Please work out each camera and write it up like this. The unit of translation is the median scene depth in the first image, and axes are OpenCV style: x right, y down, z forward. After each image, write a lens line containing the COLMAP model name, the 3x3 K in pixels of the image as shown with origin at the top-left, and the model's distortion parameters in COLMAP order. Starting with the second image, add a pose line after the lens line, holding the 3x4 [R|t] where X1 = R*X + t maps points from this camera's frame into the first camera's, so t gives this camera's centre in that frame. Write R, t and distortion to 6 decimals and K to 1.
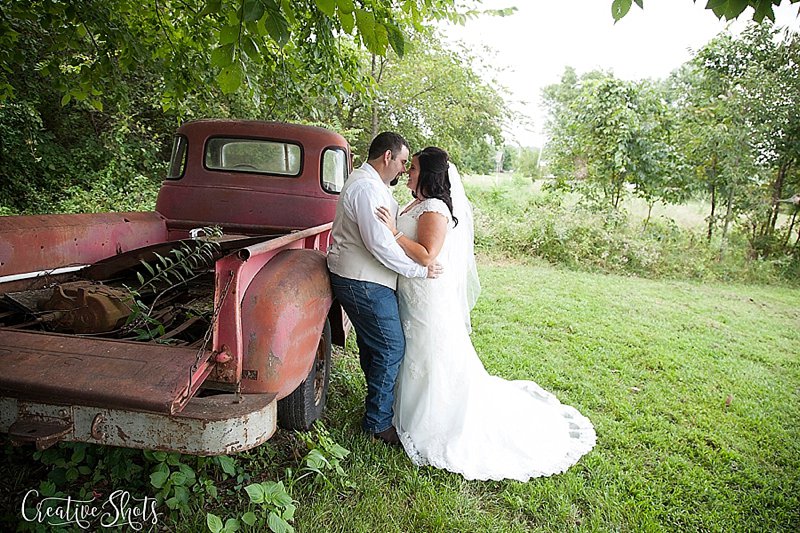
lens RADIAL K [[538.6, 0, 398.9], [0, 538.6, 269.7], [0, 0, 1]] dist [-0.124243, 0.057015]
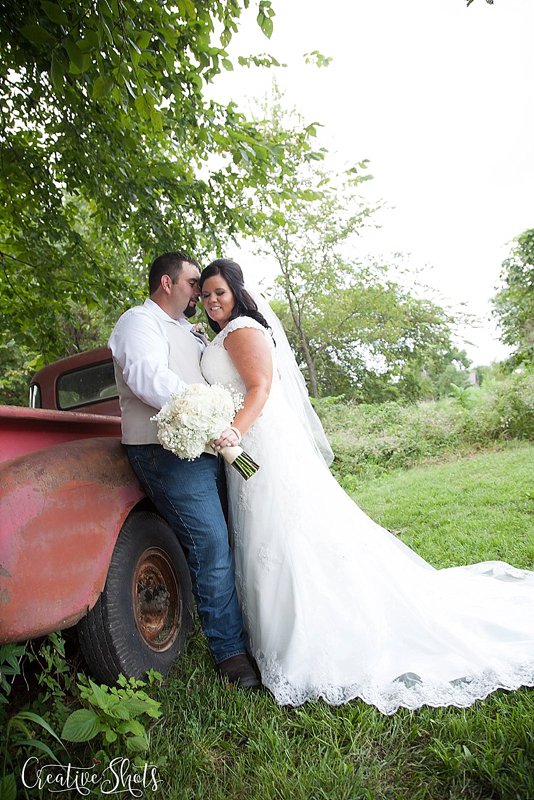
lens RADIAL K [[538.6, 0, 269.2], [0, 538.6, 399.2], [0, 0, 1]] dist [-0.124243, 0.057015]
pose [[0.941699, -0.282643, -0.182526, 0.137438], [0.227457, 0.934549, -0.273645, 0.118181], [0.247924, 0.216174, 0.944353, 0.229913]]
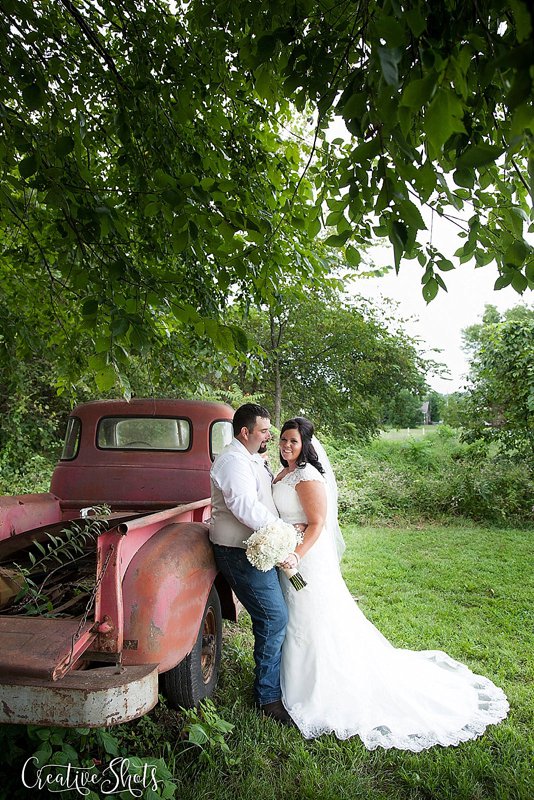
lens RADIAL K [[597.3, 0, 271.0], [0, 597.3, 401.6], [0, 0, 1]] dist [-0.097434, 0.074033]
pose [[0.994352, -0.076771, -0.073282, 0.057060], [0.057634, 0.970392, -0.234558, 0.009272], [0.089120, 0.229010, 0.969336, -0.102168]]
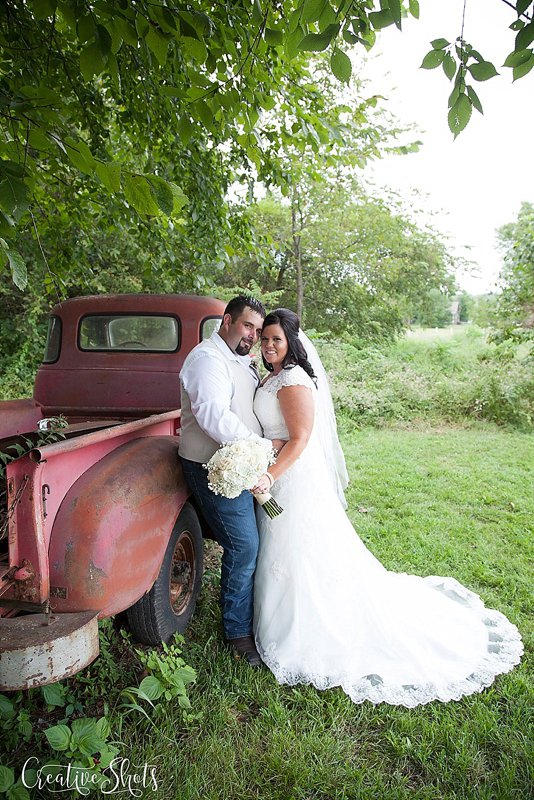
lens RADIAL K [[574.2, 0, 267.2], [0, 574.2, 403.6], [0, 0, 1]] dist [-0.114119, 0.071778]
pose [[0.987515, -0.057245, -0.146755, 0.099818], [0.048275, 0.996783, -0.063976, -0.016340], [0.149945, 0.056093, 0.987102, 0.065260]]
